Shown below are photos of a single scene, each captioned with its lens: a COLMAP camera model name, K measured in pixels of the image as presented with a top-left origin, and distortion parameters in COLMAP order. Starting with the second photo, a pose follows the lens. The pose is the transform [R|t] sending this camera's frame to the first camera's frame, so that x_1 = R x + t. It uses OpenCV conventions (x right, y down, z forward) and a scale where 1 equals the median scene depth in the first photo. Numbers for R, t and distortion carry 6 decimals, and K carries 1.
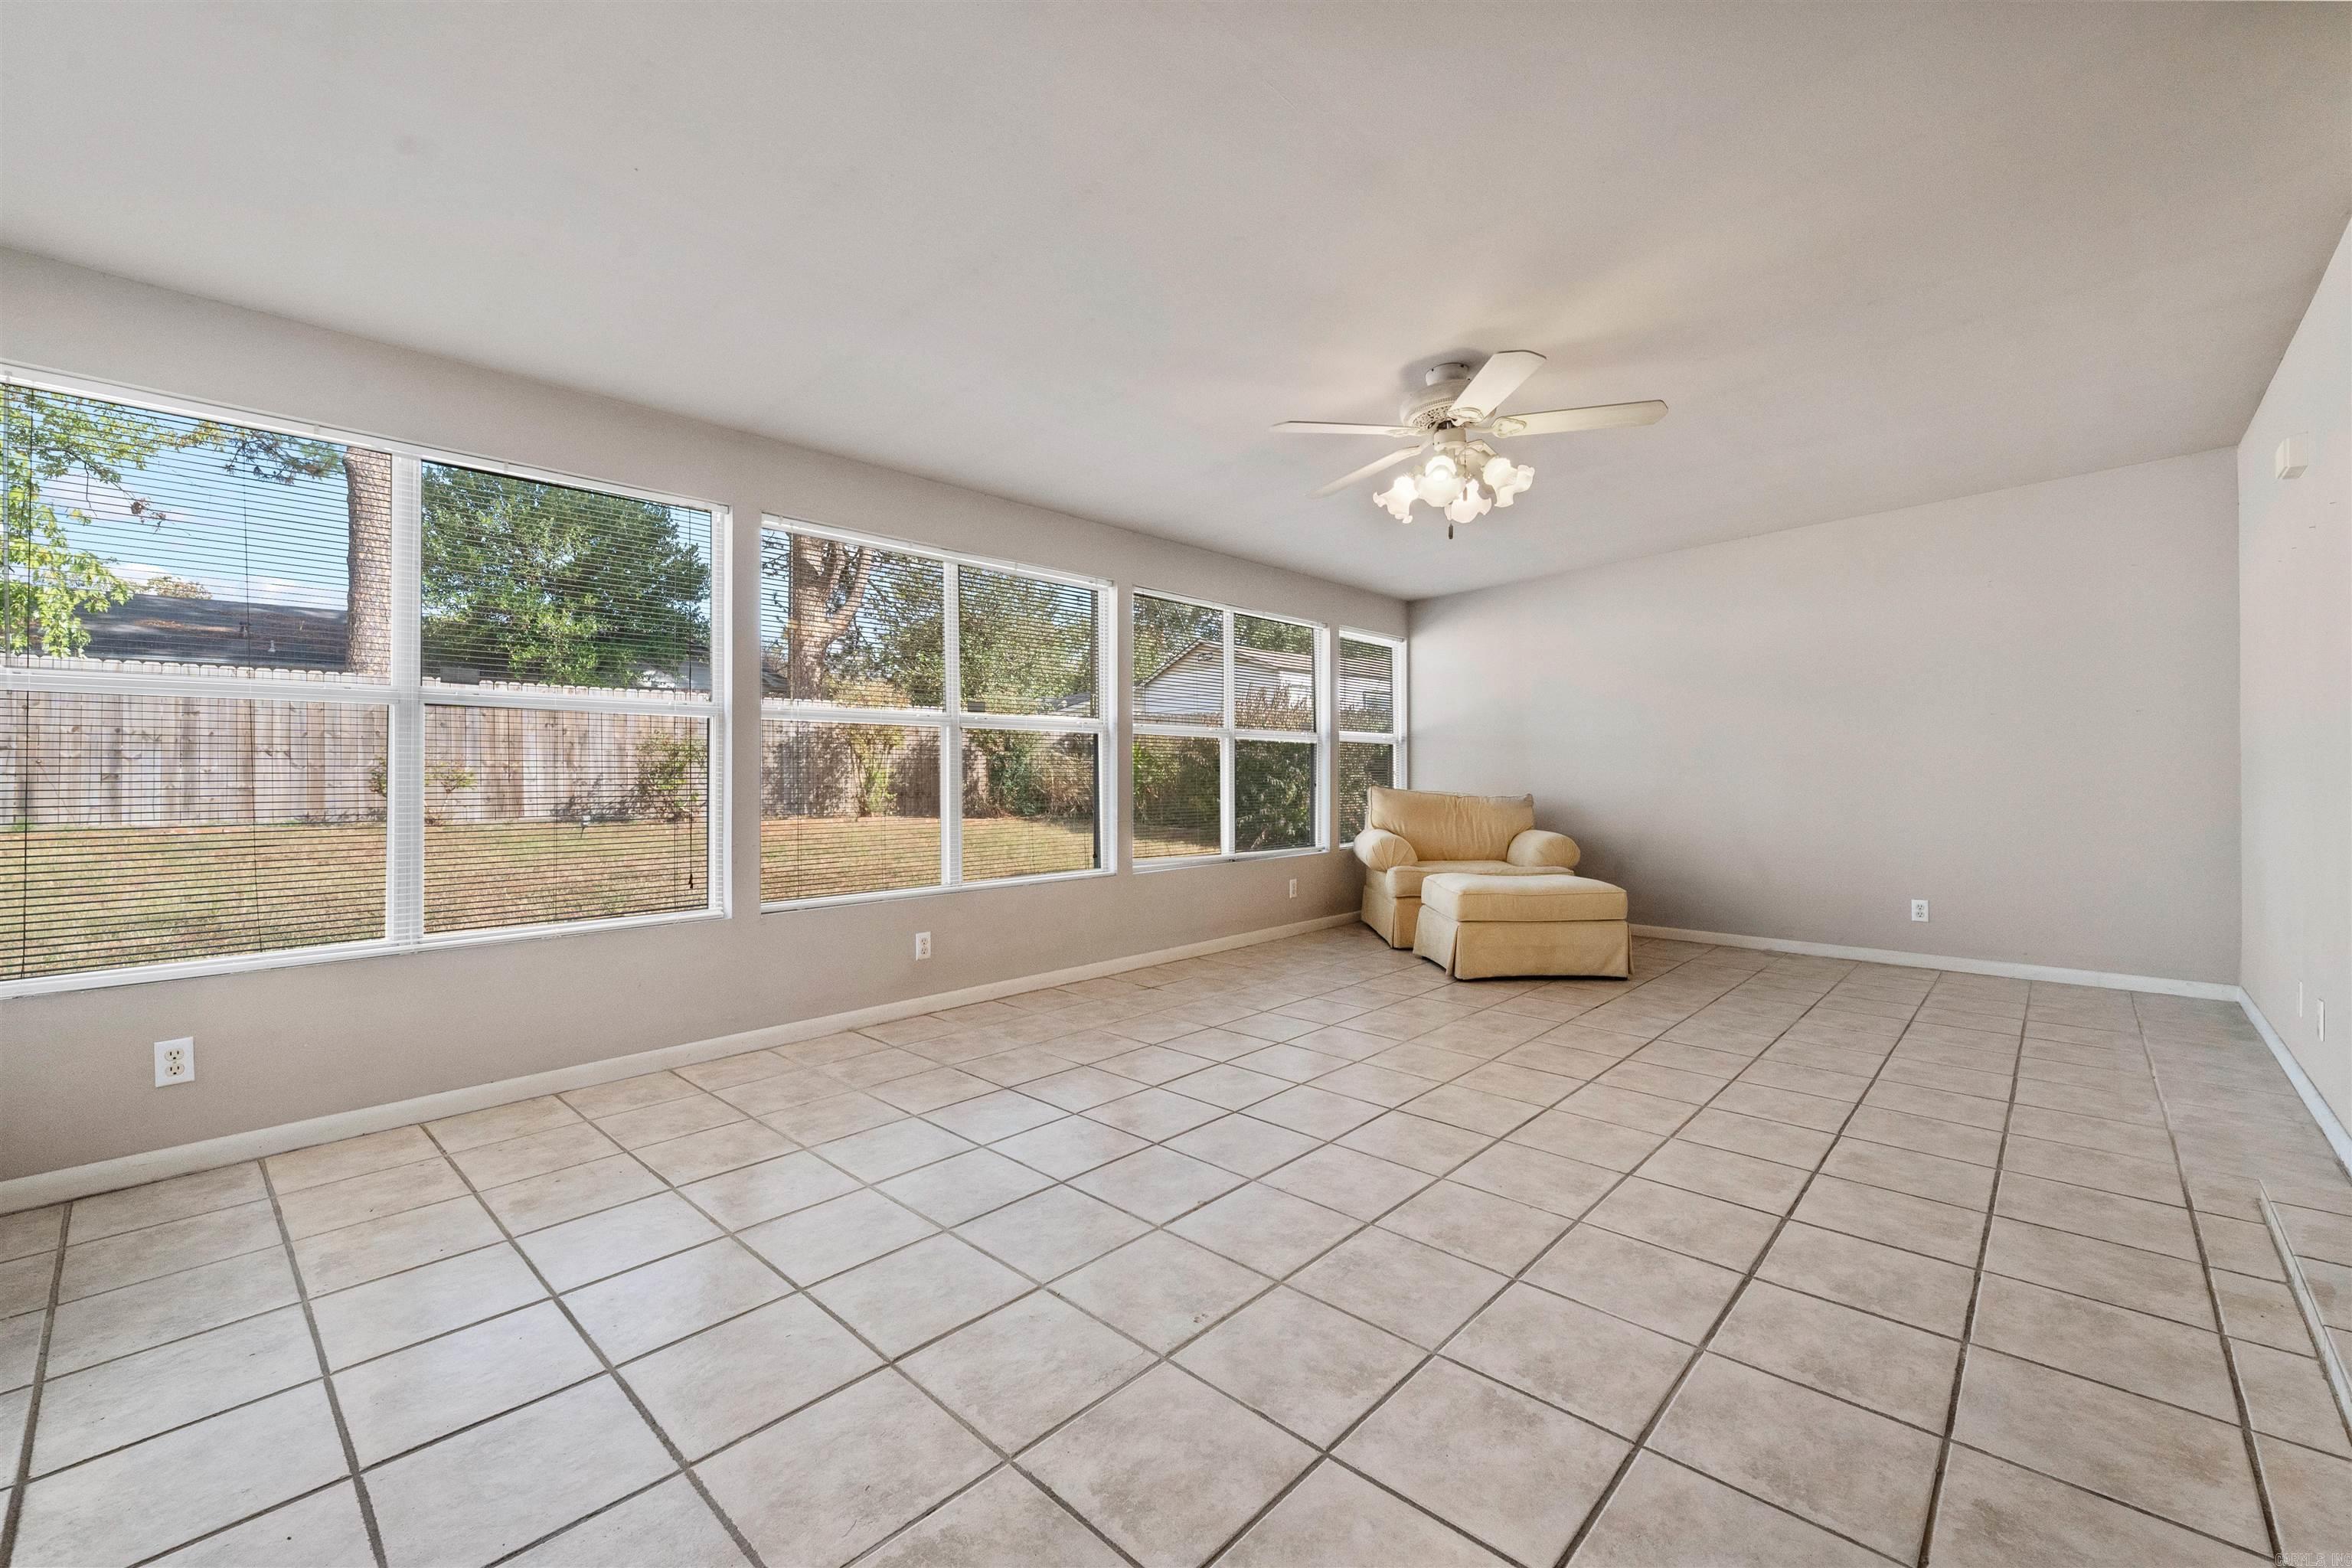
lens RADIAL K [[963.6, 0, 1170.7], [0, 963.6, 777.5], [0, 0, 1]] dist [0.007463, -0.001930]
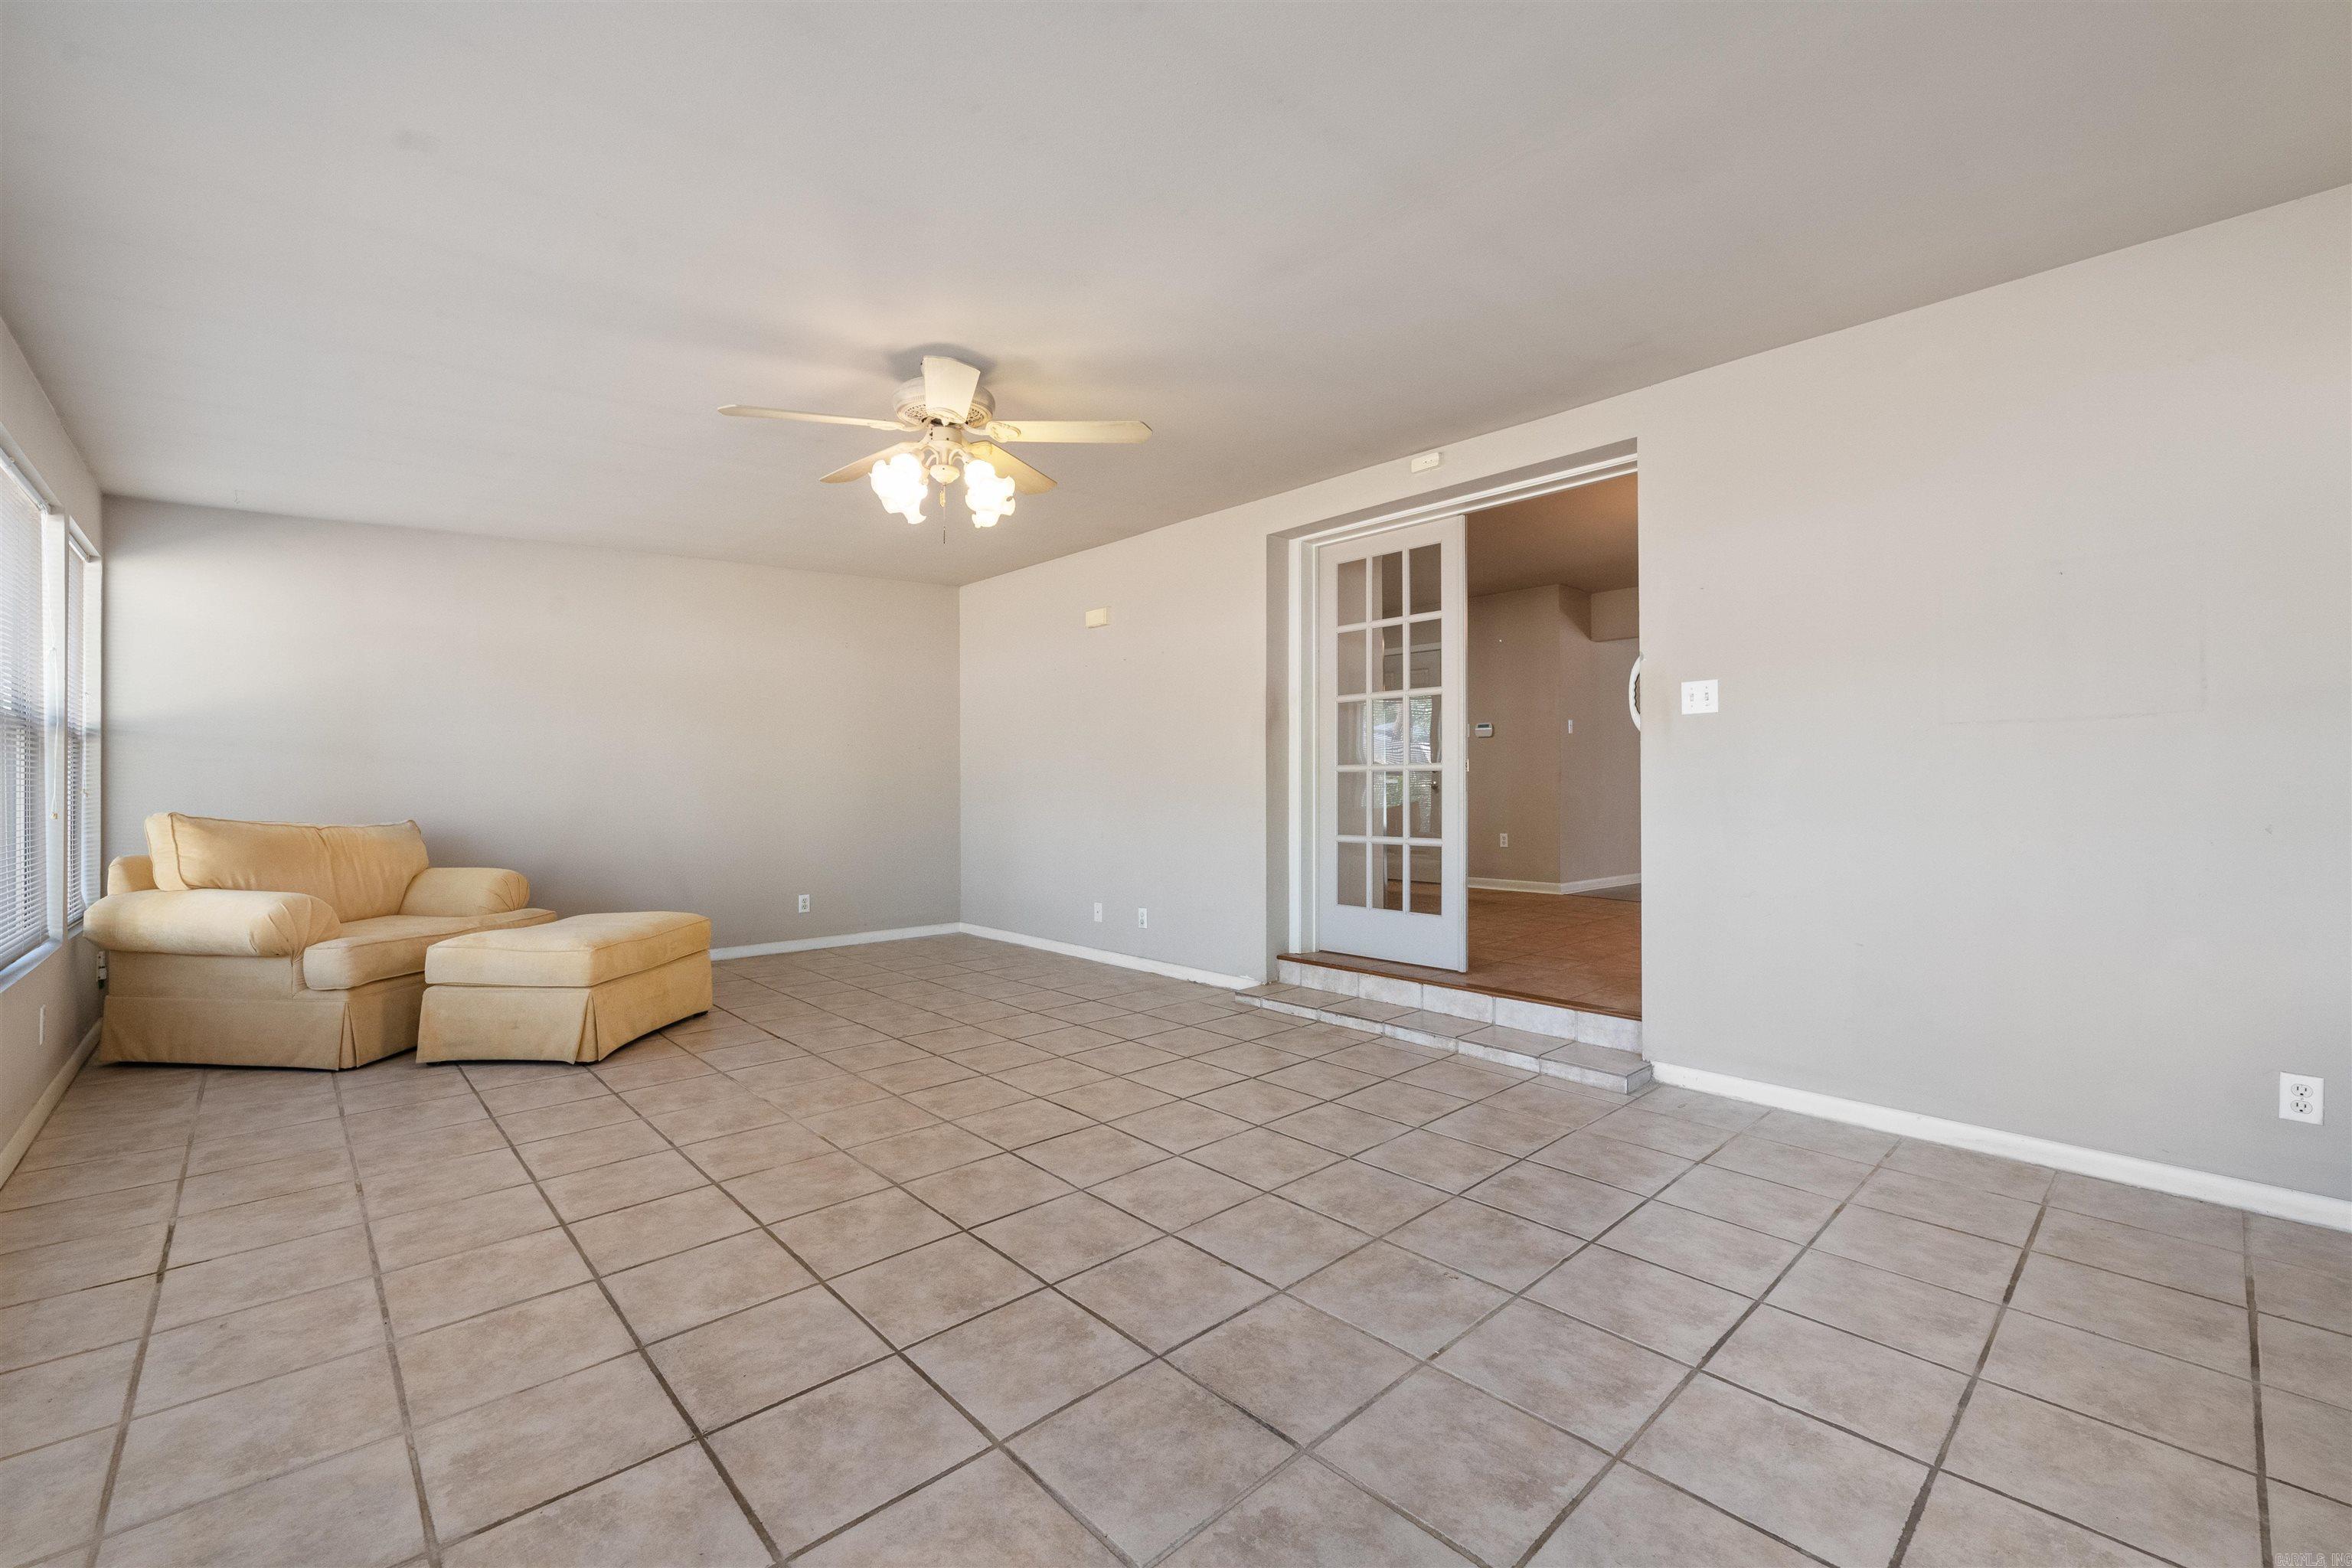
lens RADIAL K [[963.6, 0, 1171.8], [0, 963.6, 782.3], [0, 0, 1]] dist [0.007463, -0.001930]
pose [[0.058209, 0.006657, 0.998282, -0.772235], [0.003962, 0.999968, -0.006899, -0.010421], [-0.998297, 0.004356, 0.058181, 0.861154]]
